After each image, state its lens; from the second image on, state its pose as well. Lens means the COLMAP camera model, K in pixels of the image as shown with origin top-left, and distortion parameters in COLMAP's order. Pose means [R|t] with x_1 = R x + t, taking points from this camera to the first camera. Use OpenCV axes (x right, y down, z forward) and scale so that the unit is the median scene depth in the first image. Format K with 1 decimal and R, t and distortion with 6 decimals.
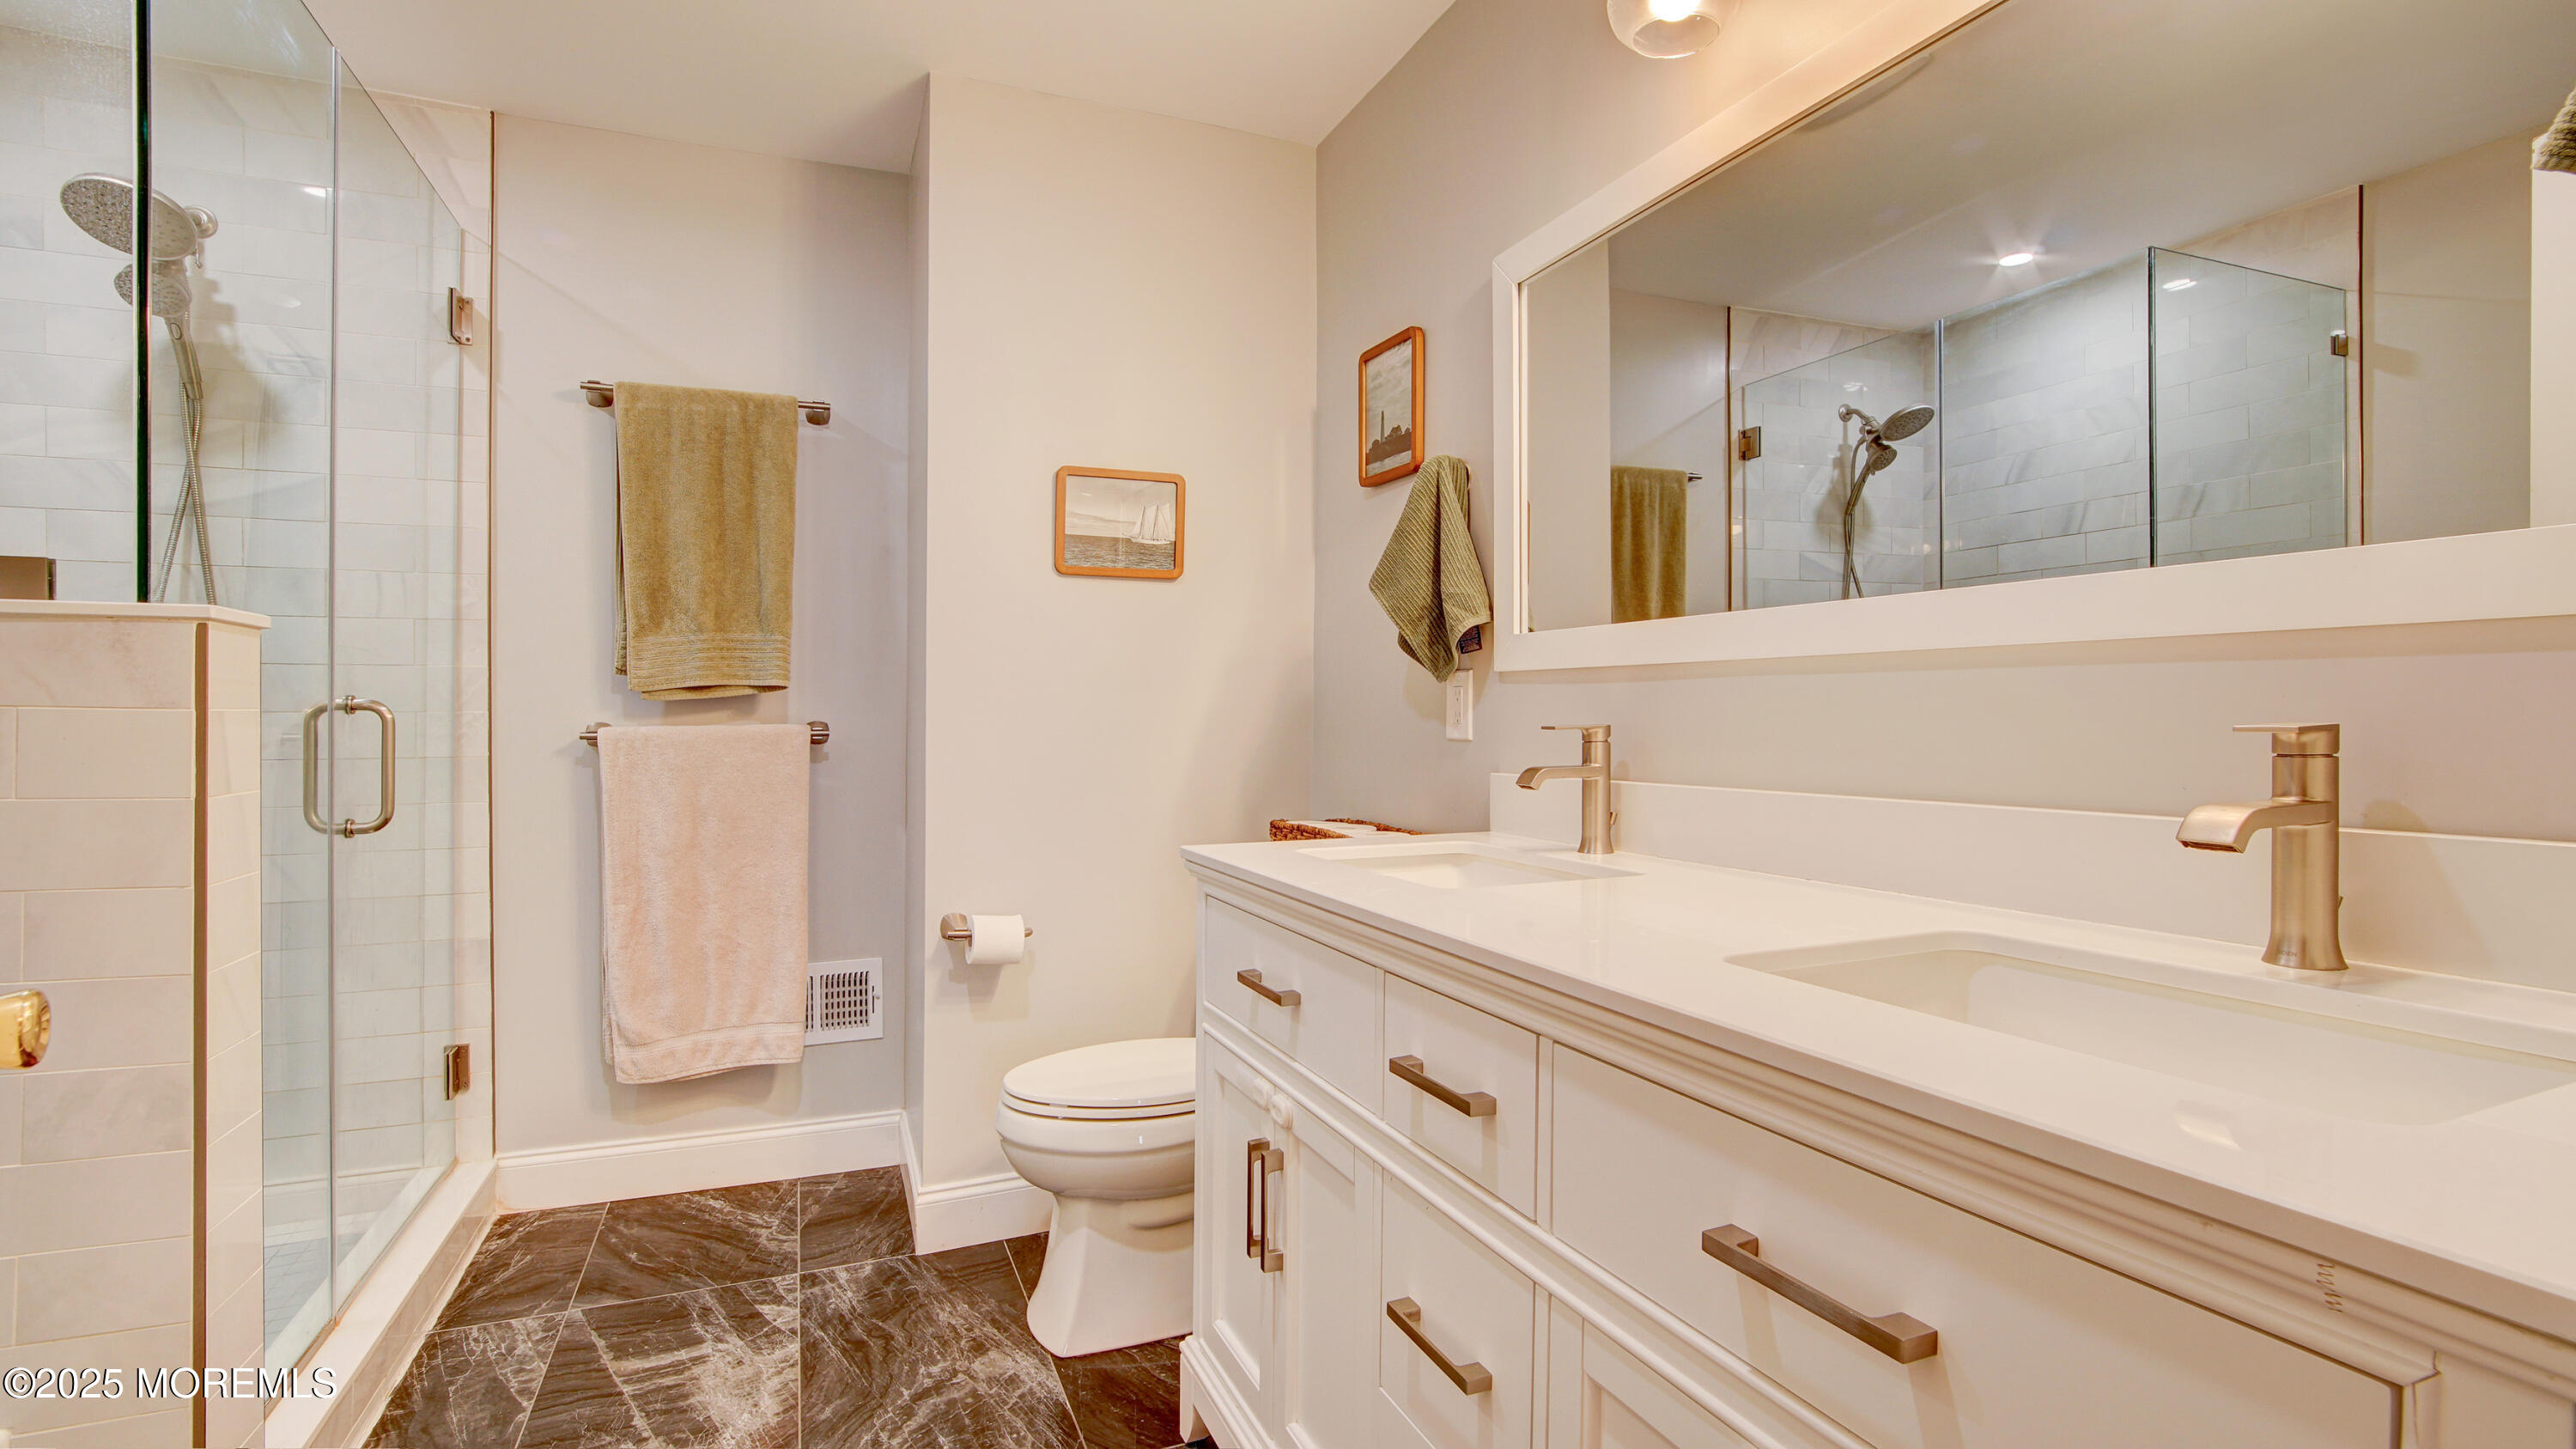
lens RADIAL K [[1180.1, 0, 1288.1], [0, 1180.1, 728.6], [0, 0, 1]] dist [-0.013727, -0.000143]
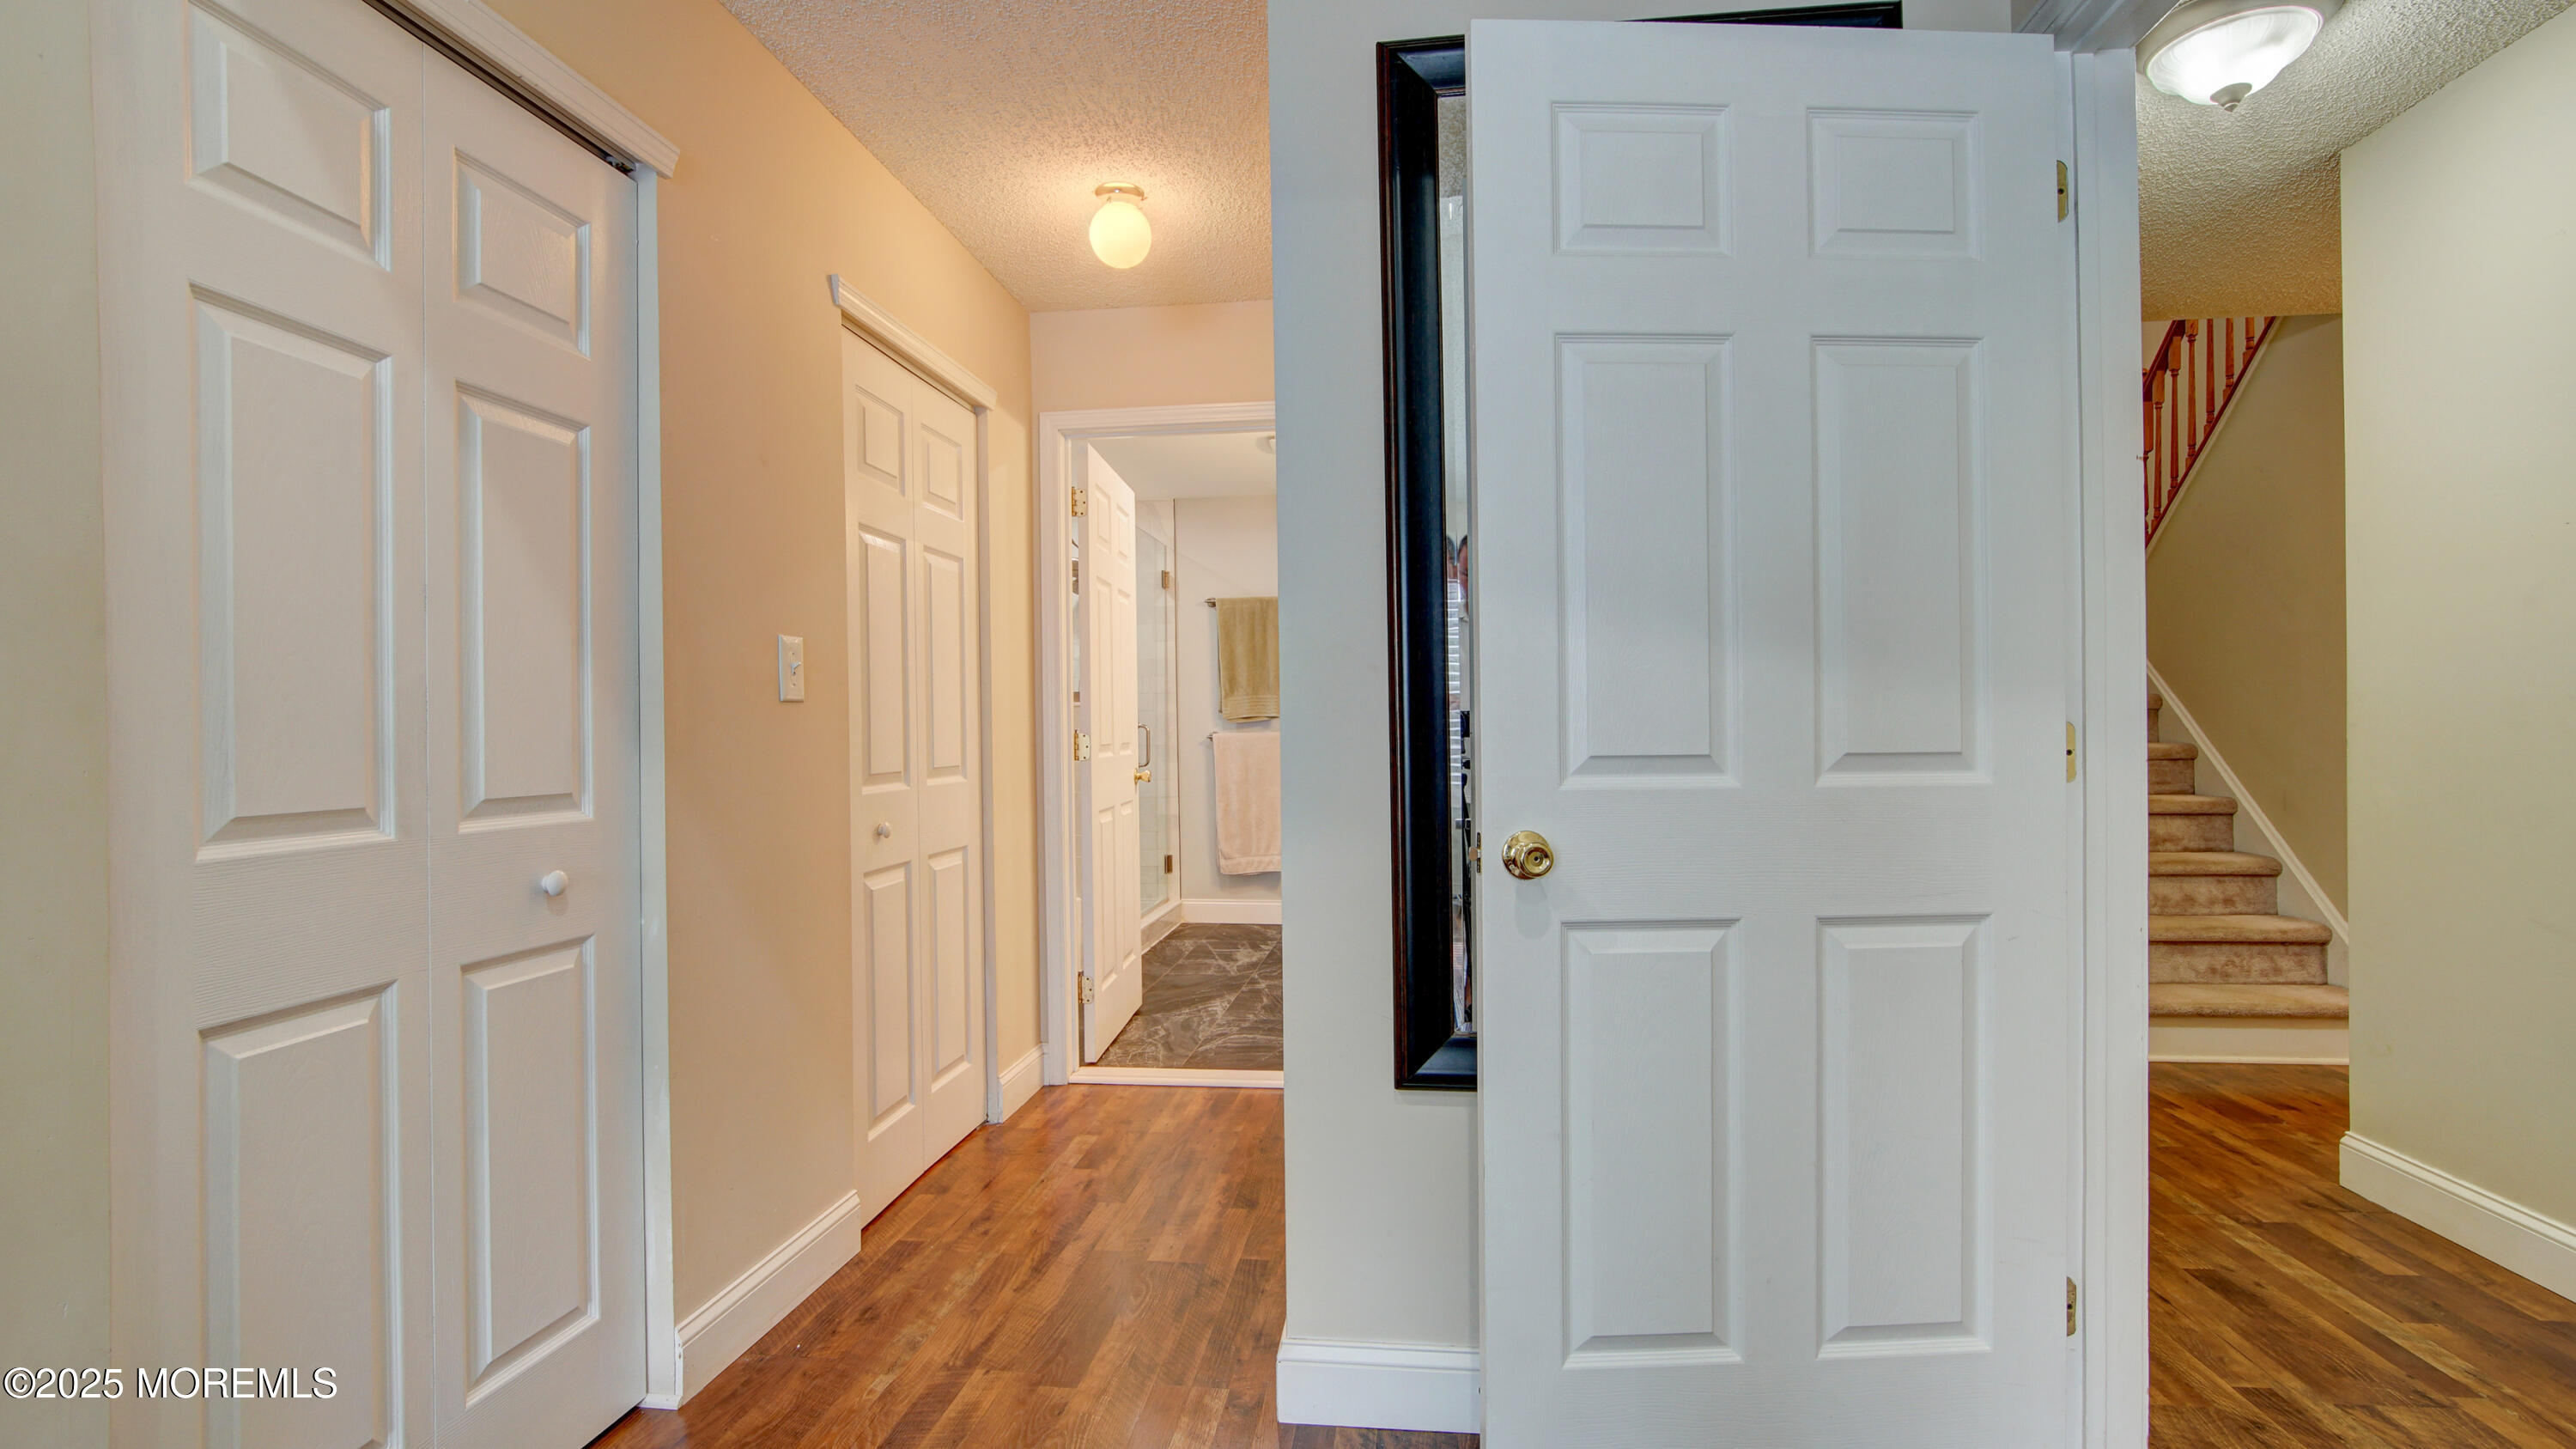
lens RADIAL K [[1180.1, 0, 1288.9], [0, 1180.1, 727.6], [0, 0, 1]] dist [-0.013727, -0.000143]
pose [[0.871693, -0.007499, -0.489995, 0.807782], [0.013199, 0.999879, 0.008180, -0.032889], [0.489874, -0.013598, 0.871687, -1.146772]]
